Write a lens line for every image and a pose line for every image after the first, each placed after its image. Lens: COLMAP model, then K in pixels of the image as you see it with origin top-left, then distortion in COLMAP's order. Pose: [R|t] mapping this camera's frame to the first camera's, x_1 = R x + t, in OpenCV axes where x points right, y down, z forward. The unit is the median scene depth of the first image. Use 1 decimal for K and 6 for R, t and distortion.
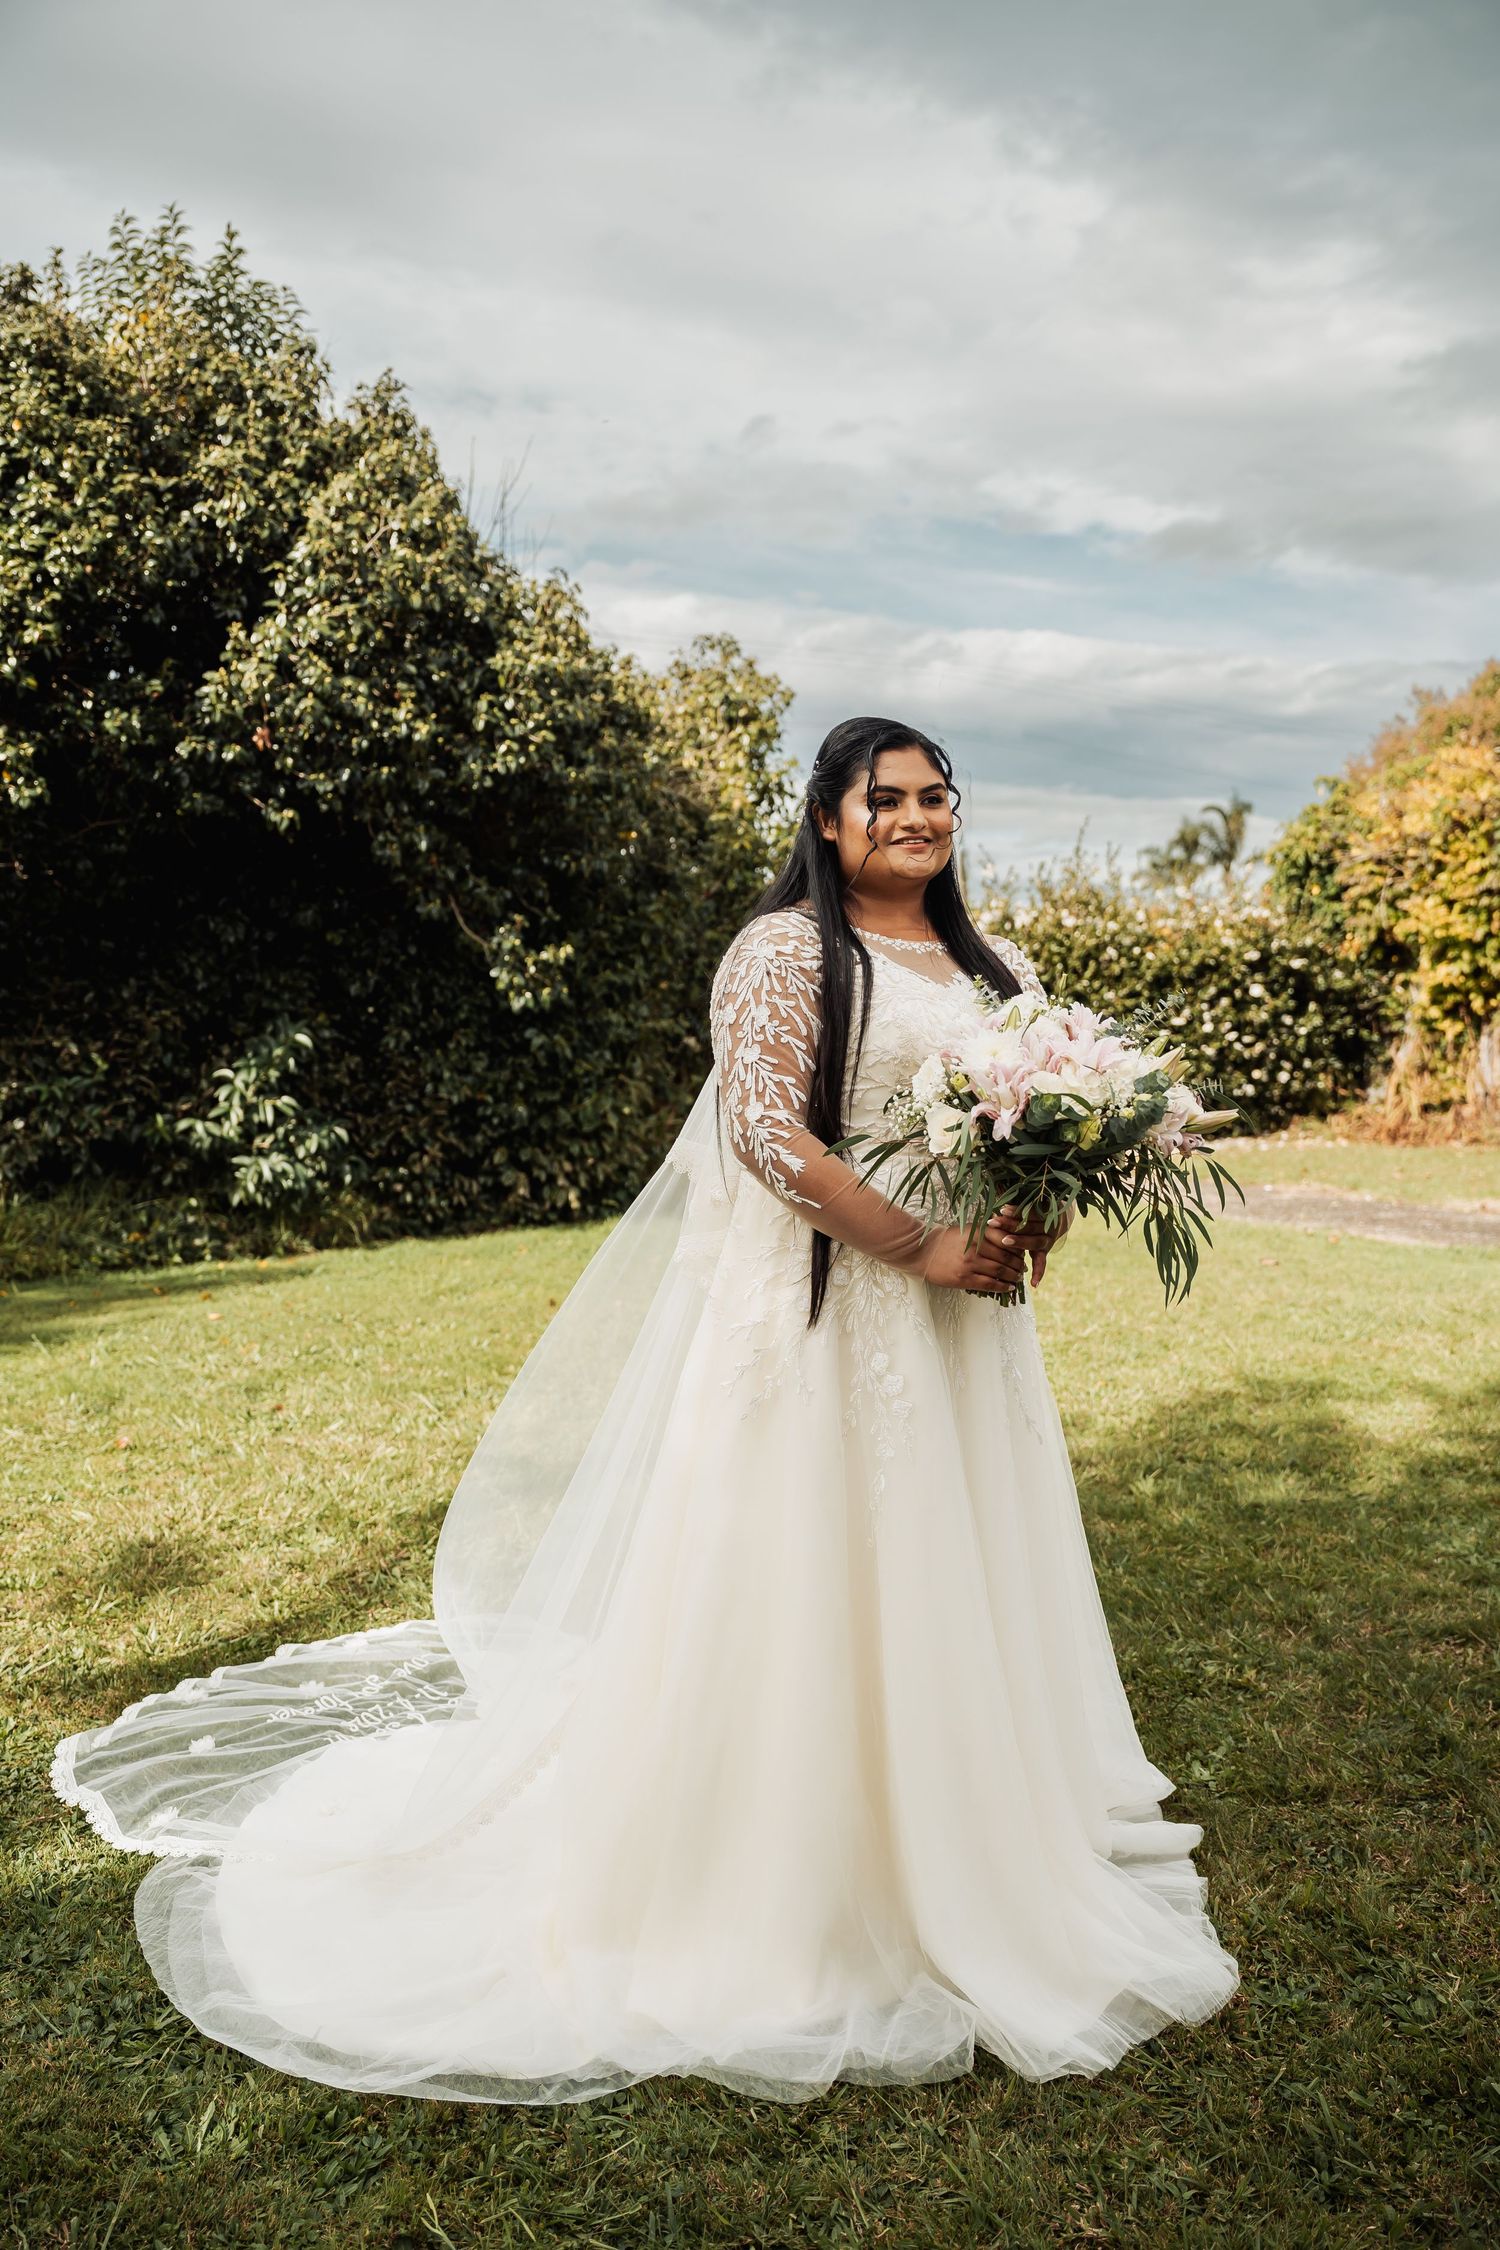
lens RADIAL K [[1887.0, 0, 728.5], [0, 1887.0, 1125.9], [0, 0, 1]] dist [-0.025539, 0.031061]
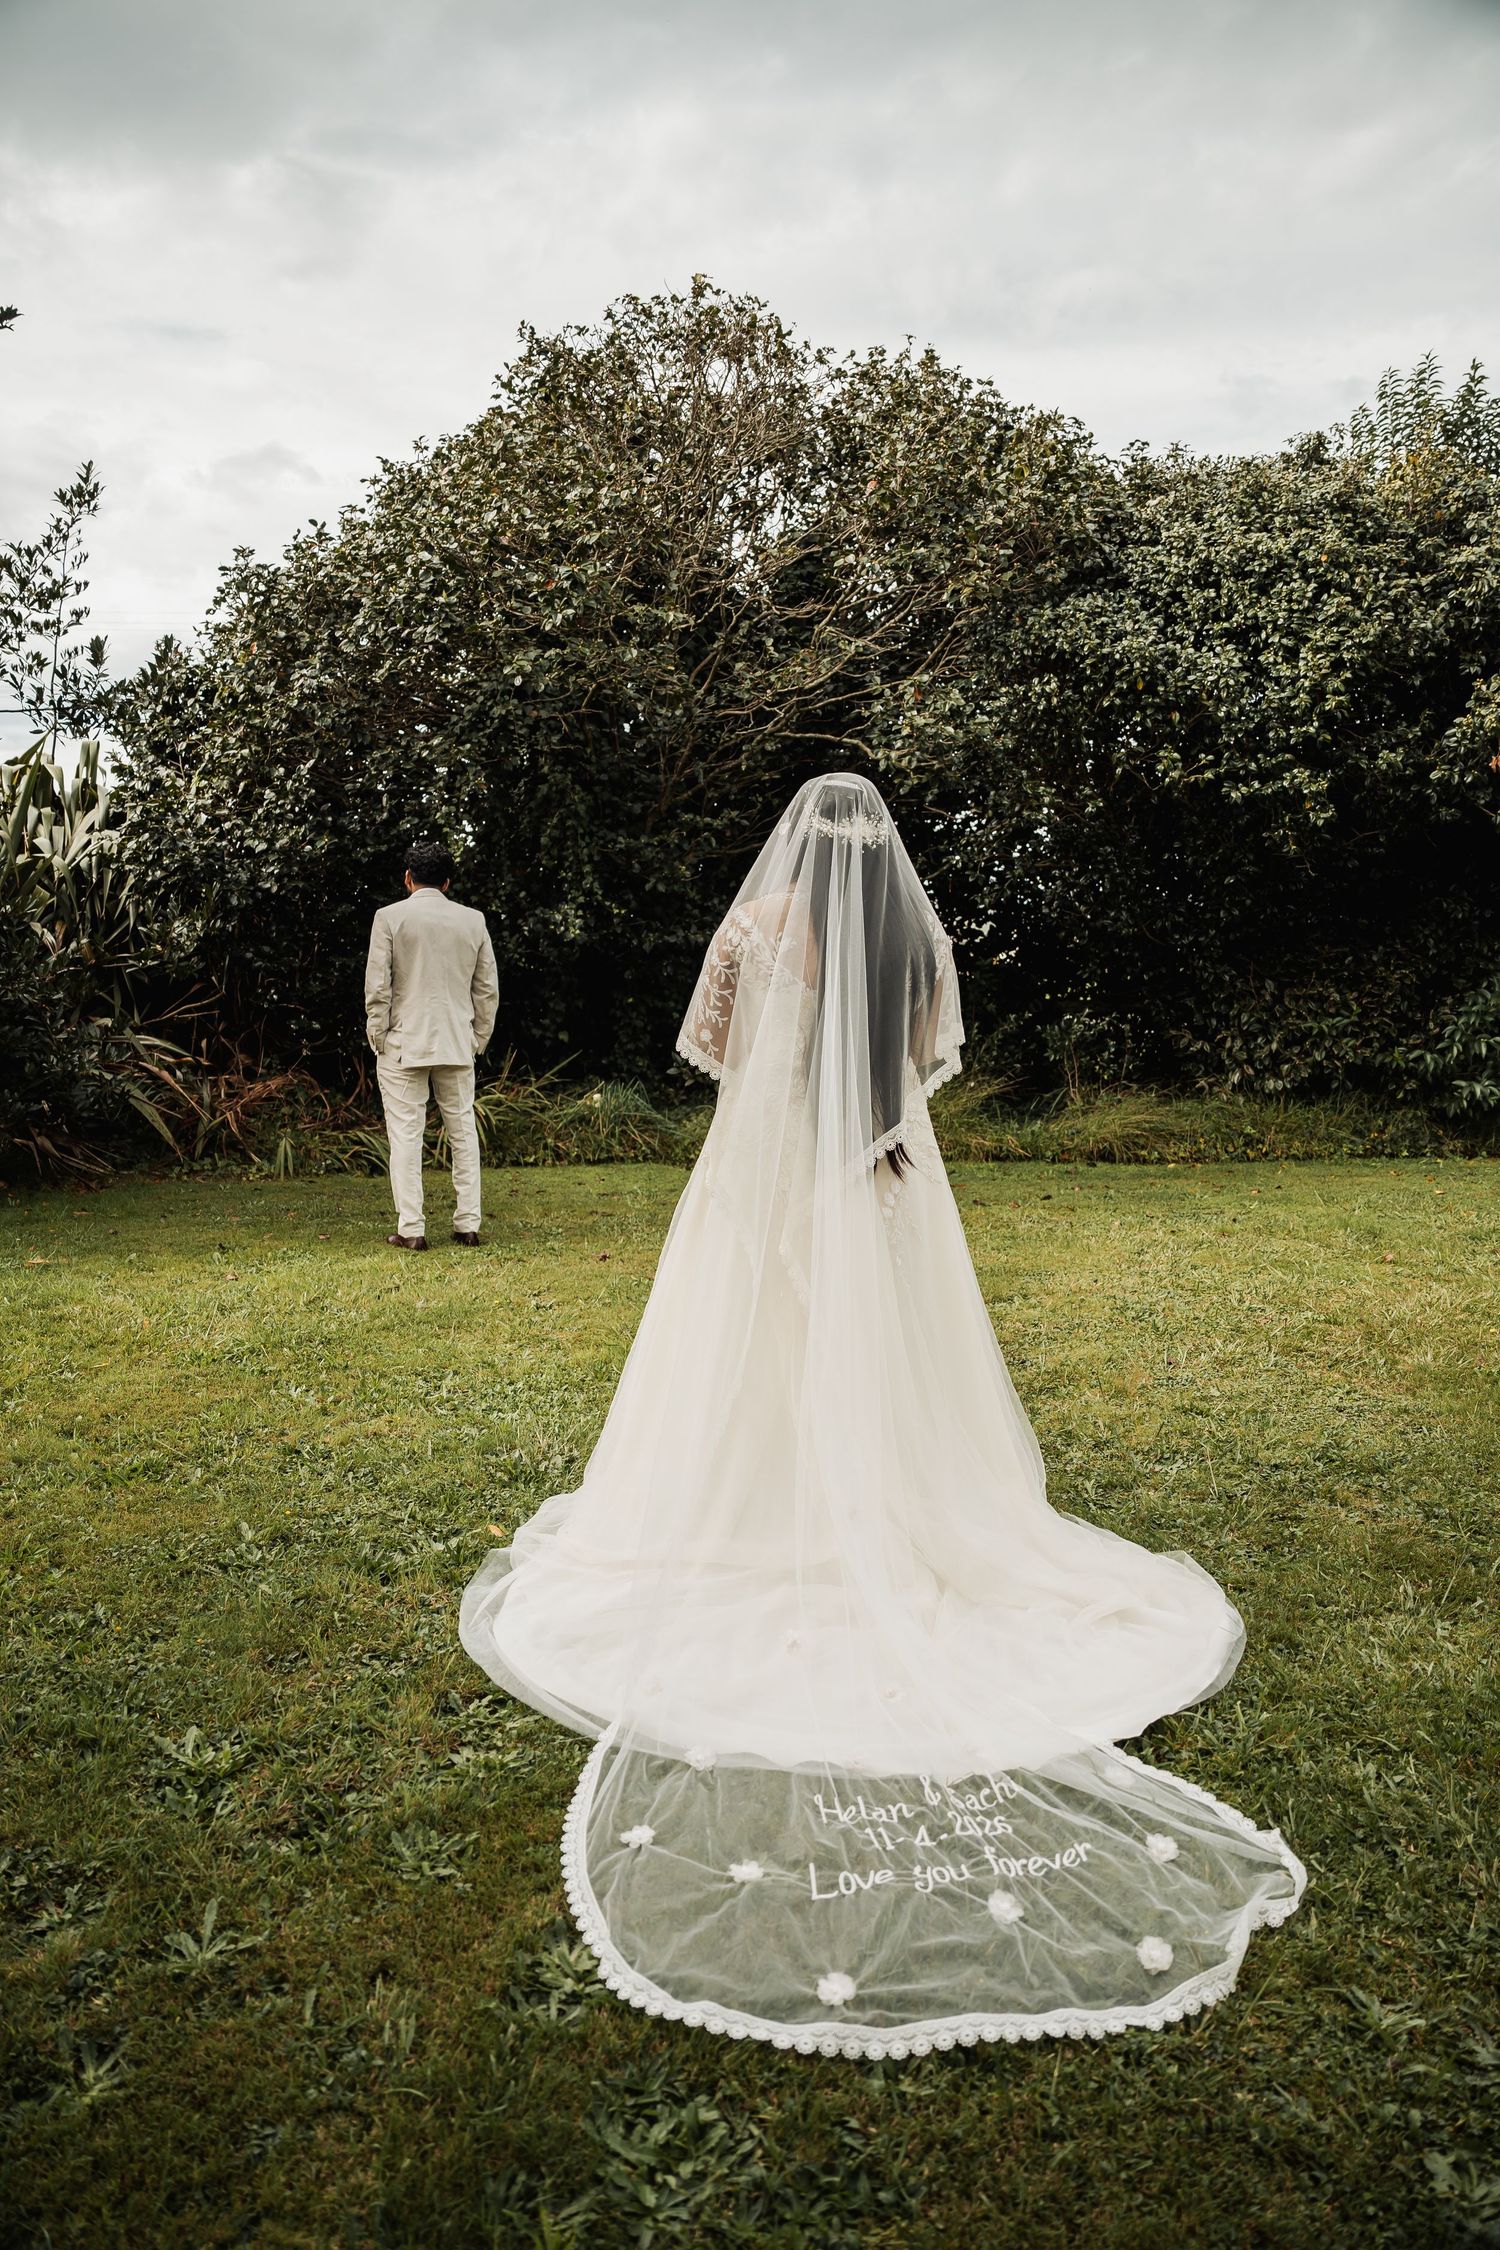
lens RADIAL K [[1539.7, 0, 725.0], [0, 1539.7, 1141.2], [0, 0, 1]] dist [-0.119493, 0.073237]
pose [[0.776687, 0.064539, -0.626571, 0.005775], [-0.033391, 0.997557, 0.061361, 0.012549], [0.629000, -0.026736, 0.776945, -0.160753]]
